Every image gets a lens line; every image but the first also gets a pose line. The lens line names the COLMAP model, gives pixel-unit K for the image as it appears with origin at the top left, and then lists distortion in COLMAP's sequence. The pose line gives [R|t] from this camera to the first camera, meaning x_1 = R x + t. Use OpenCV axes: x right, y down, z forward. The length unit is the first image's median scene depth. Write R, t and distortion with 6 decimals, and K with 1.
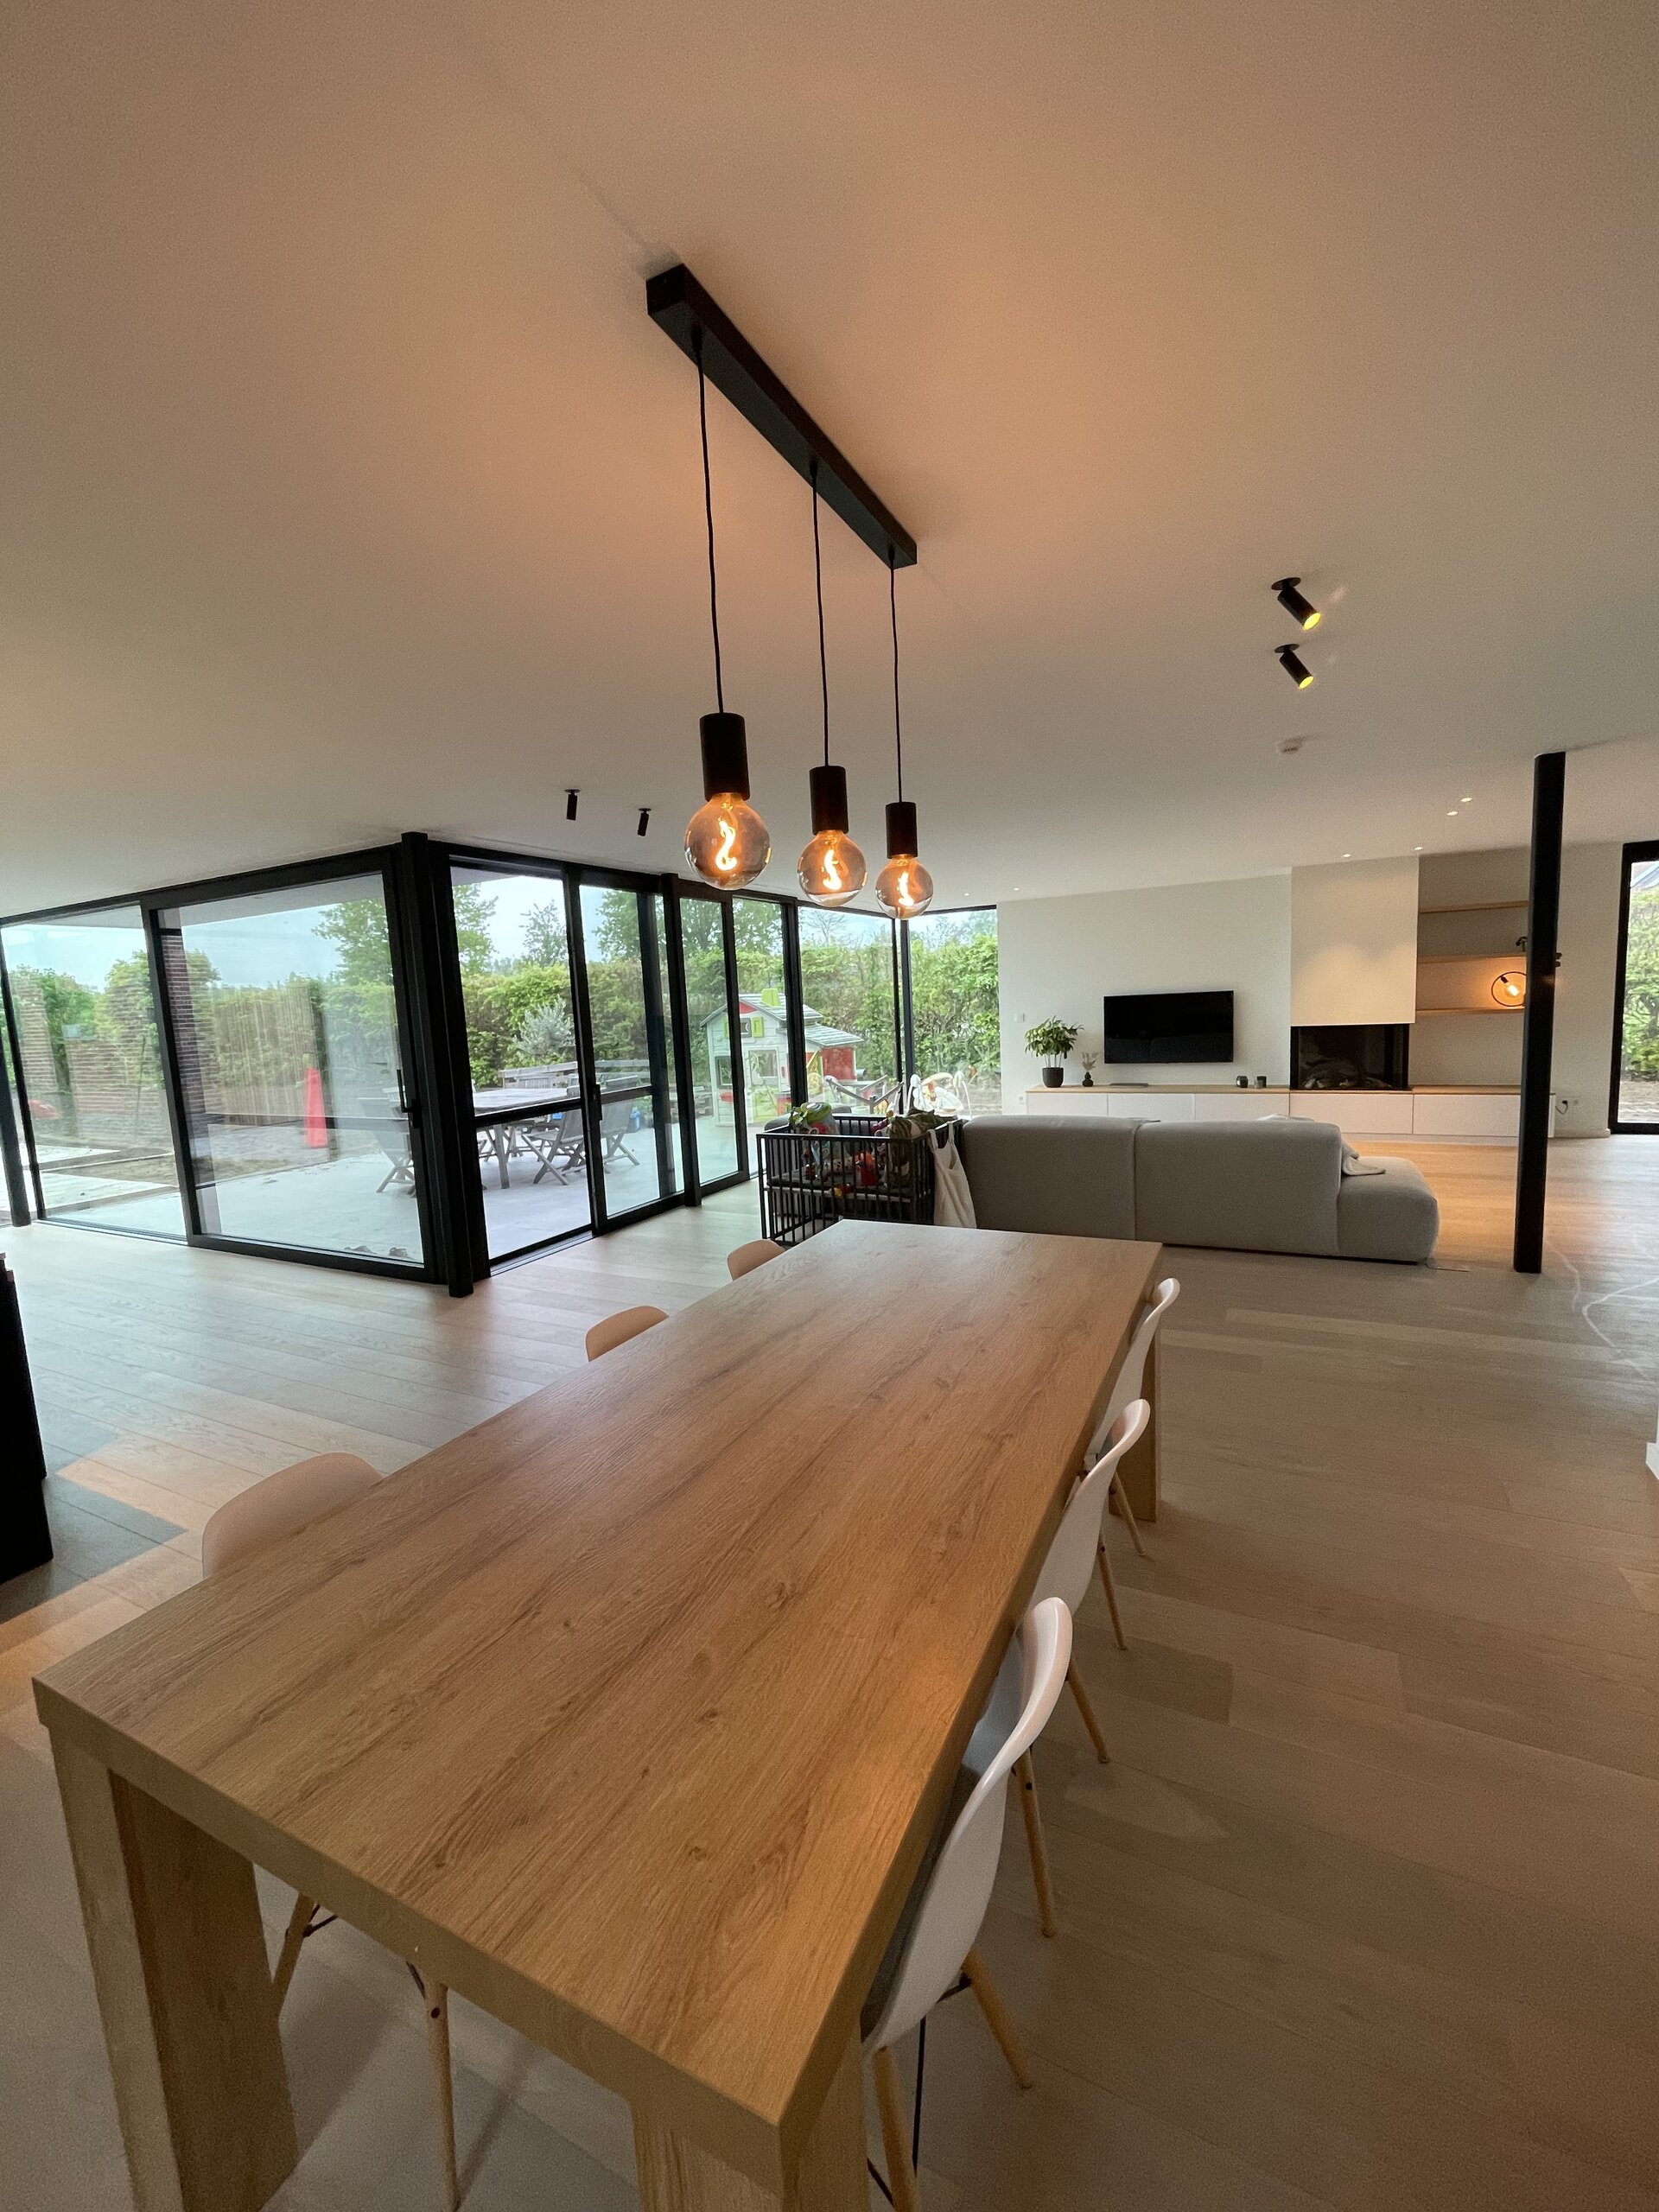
lens RADIAL K [[901.4, 0, 827.5], [0, 901.4, 1105.8], [0, 0, 1]] dist [-0.002444, -0.000306]
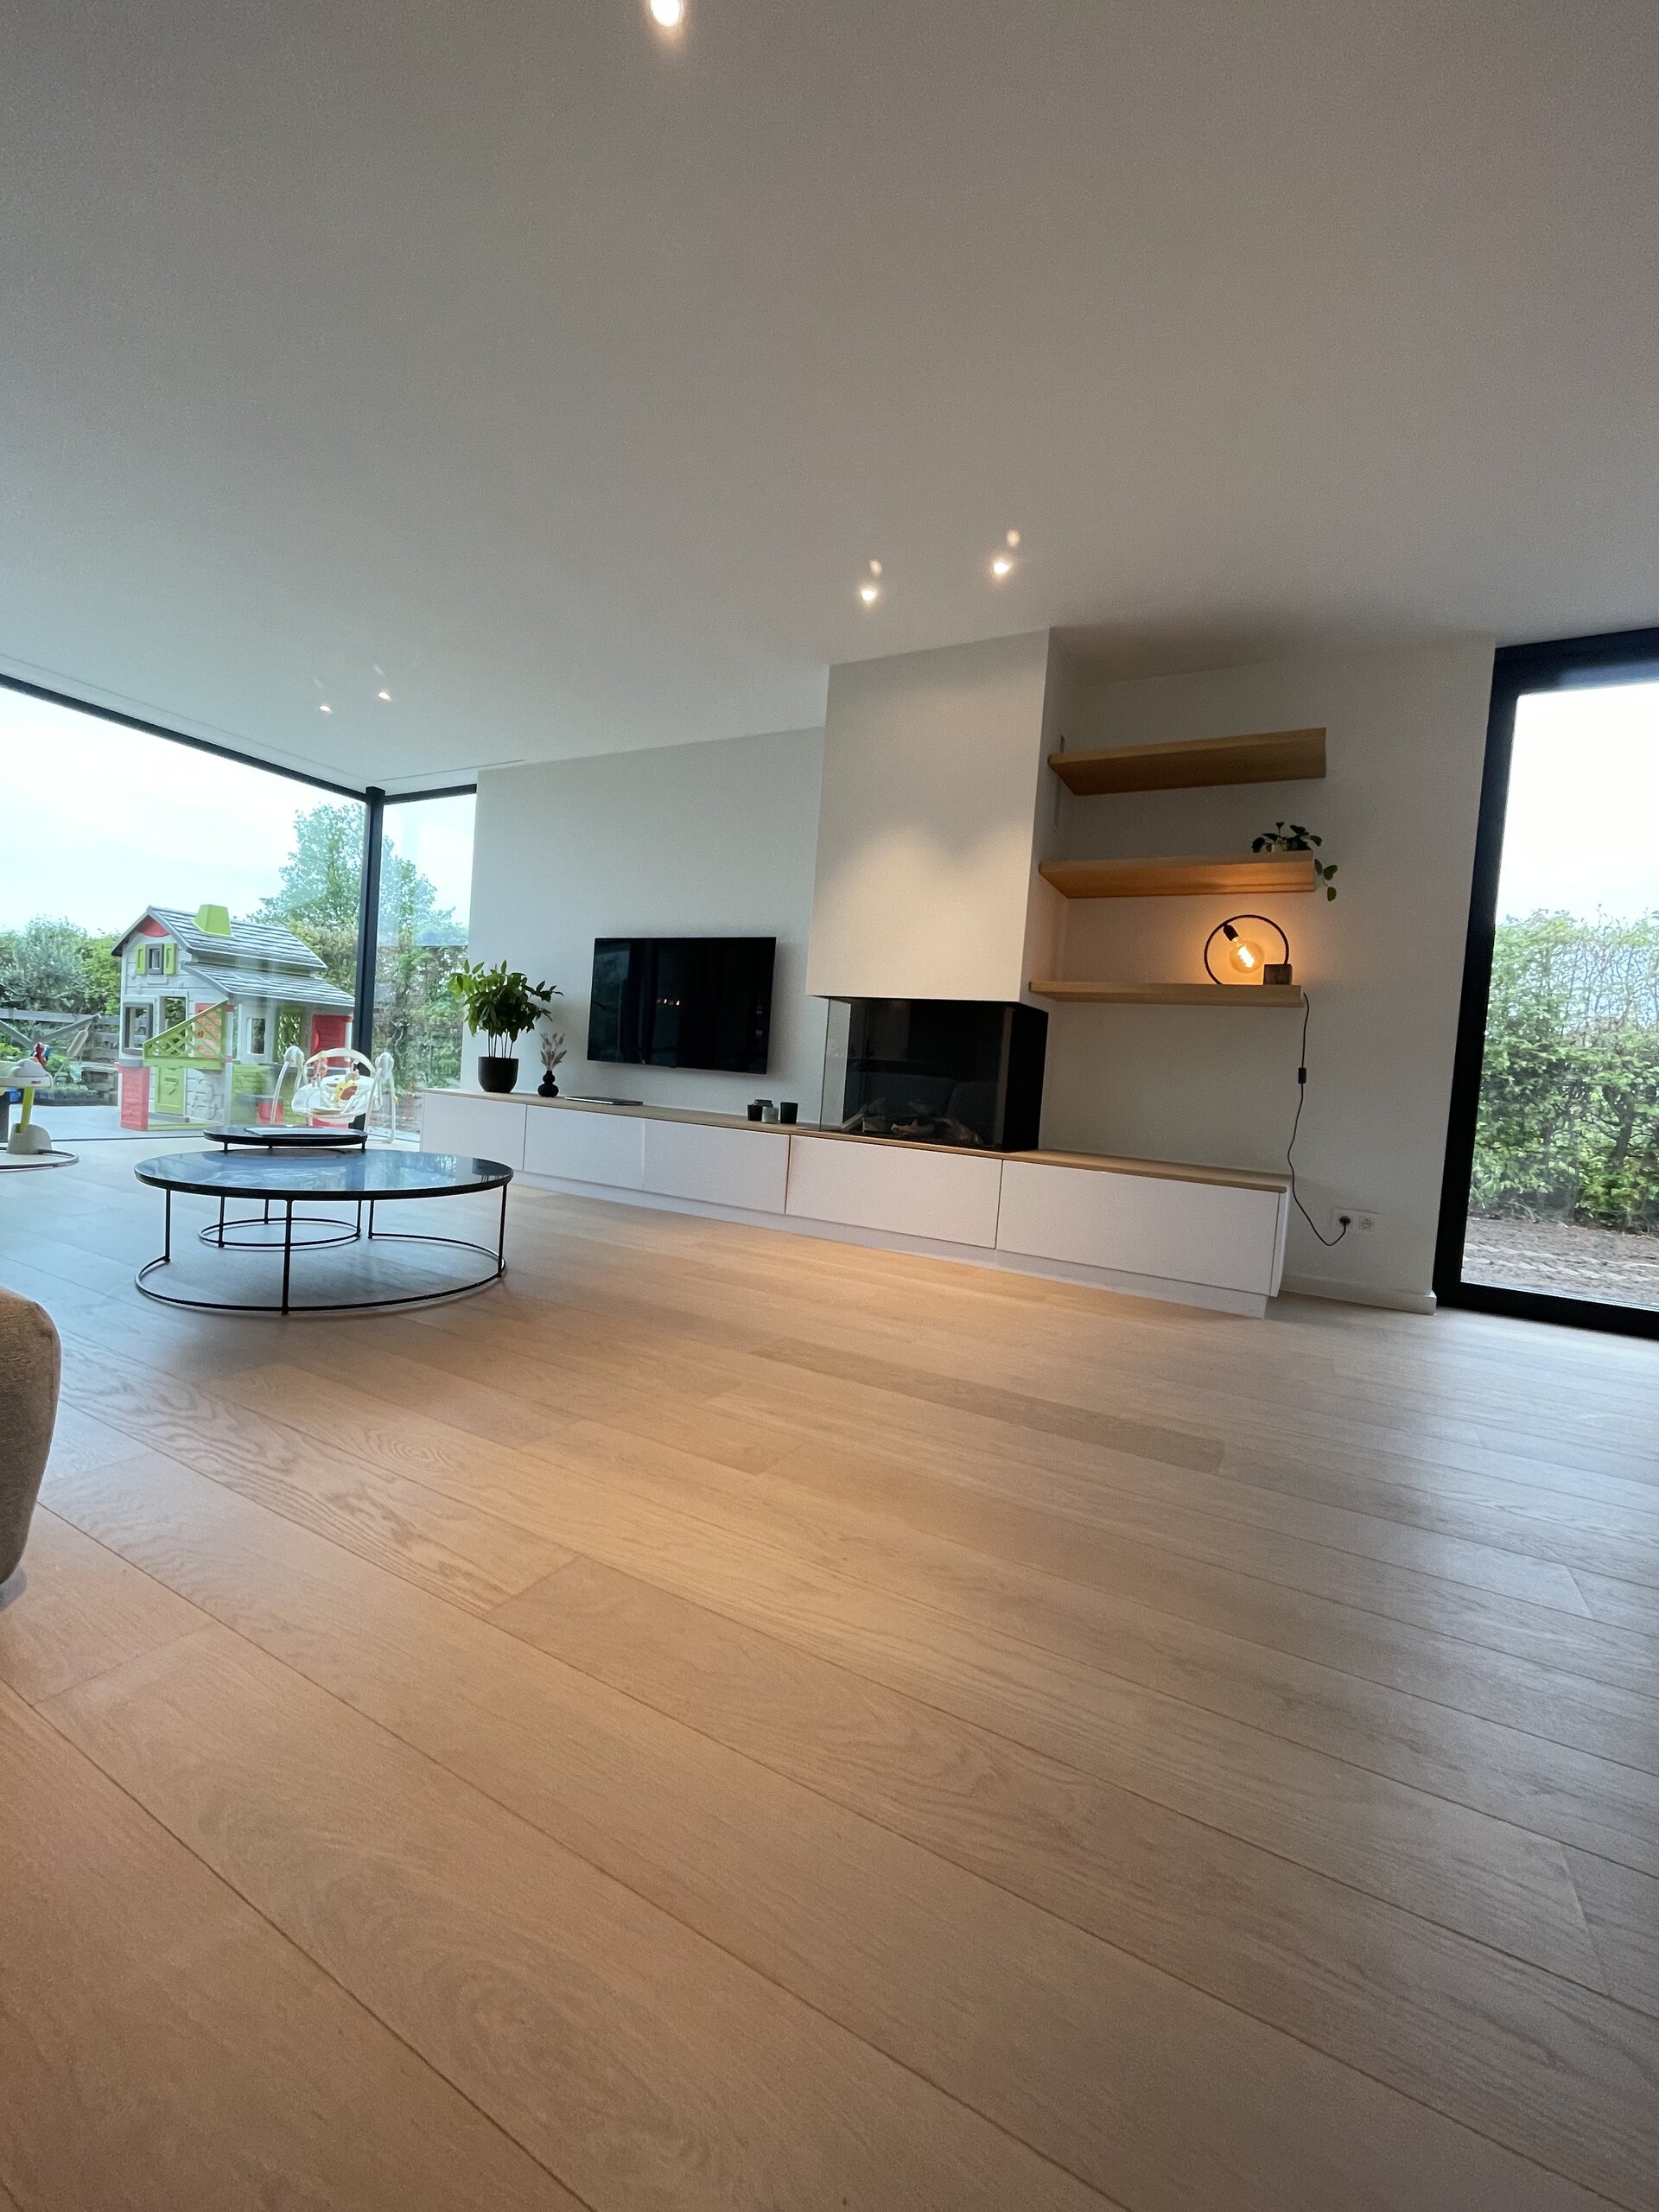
lens RADIAL K [[901.4, 0, 827.5], [0, 901.4, 1105.8], [0, 0, 1]] dist [-0.002444, -0.000306]
pose [[0.992004, 0.124084, -0.023065, 0.514309], [-0.125528, 0.988992, -0.078343, 0.006048], [0.013090, 0.080612, 0.996660, 0.496935]]
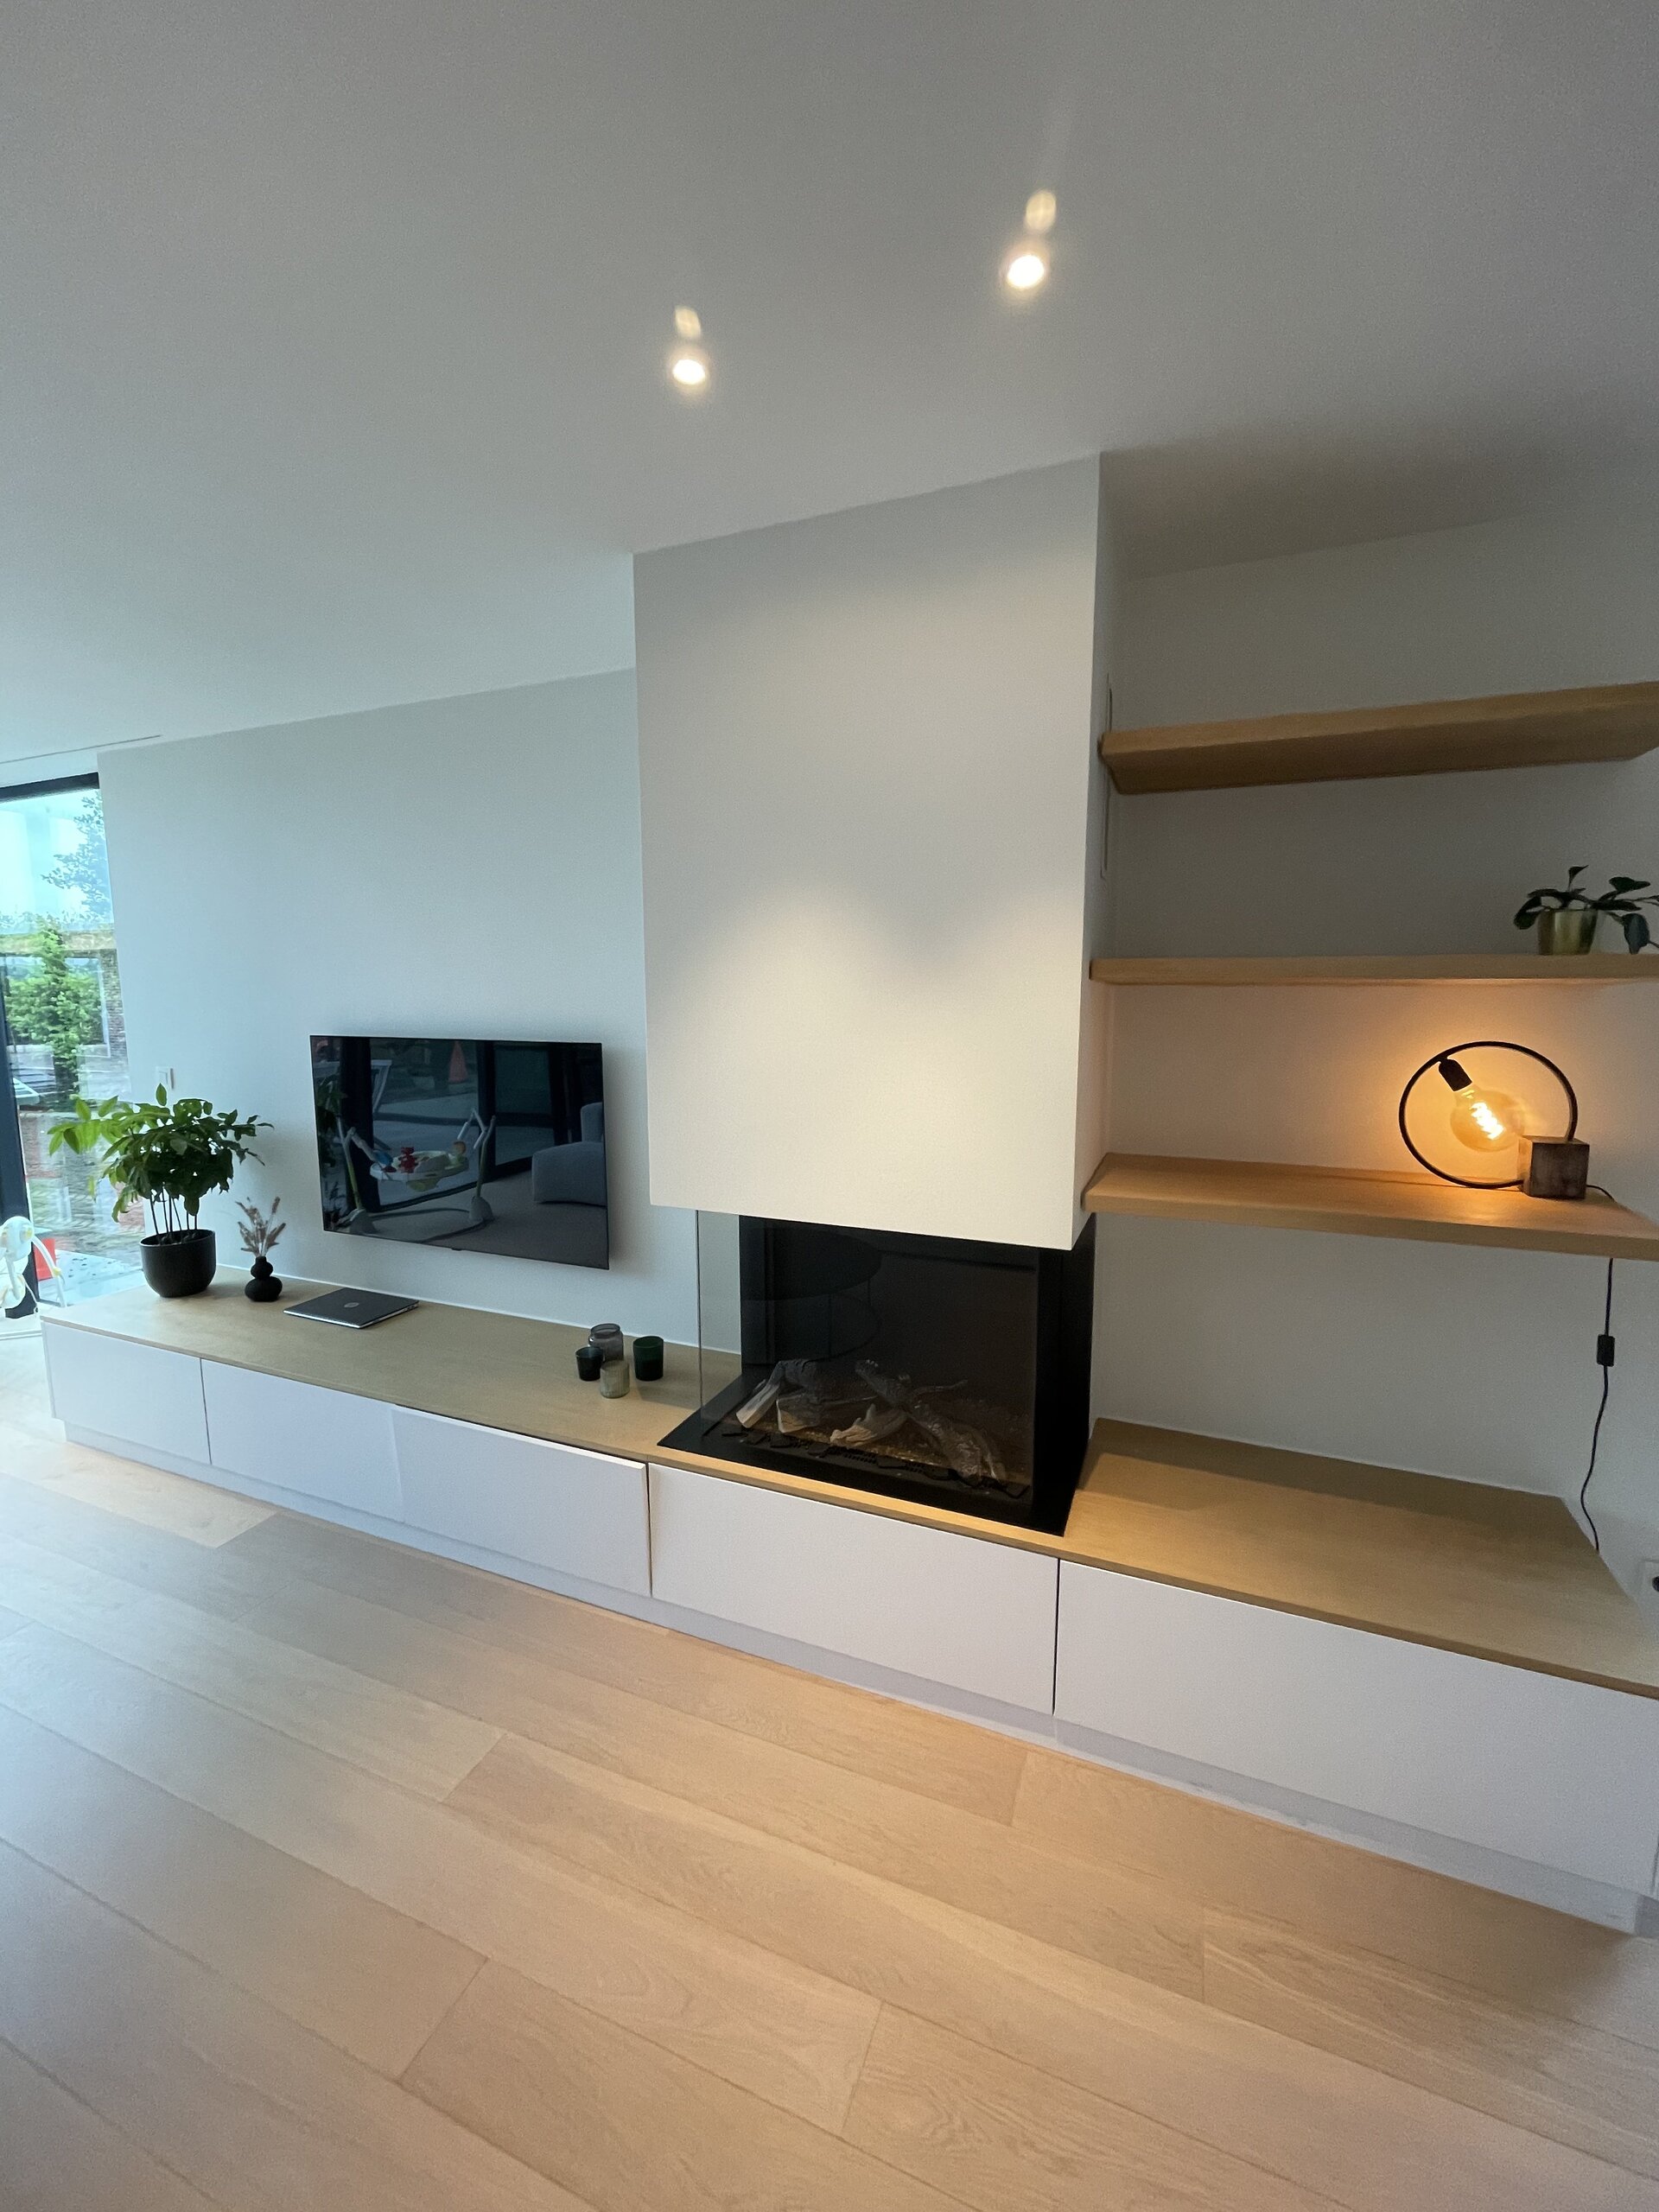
lens RADIAL K [[894.9, 0, 829.5], [0, 894.9, 1106.0], [0, 0, 1]] dist [-0.001070, -0.000449]
pose [[0.995079, 0.035676, 0.092441, 0.510688], [-0.036694, 0.999283, 0.009339, -0.114925], [-0.092041, -0.012685, 0.995674, 0.702544]]
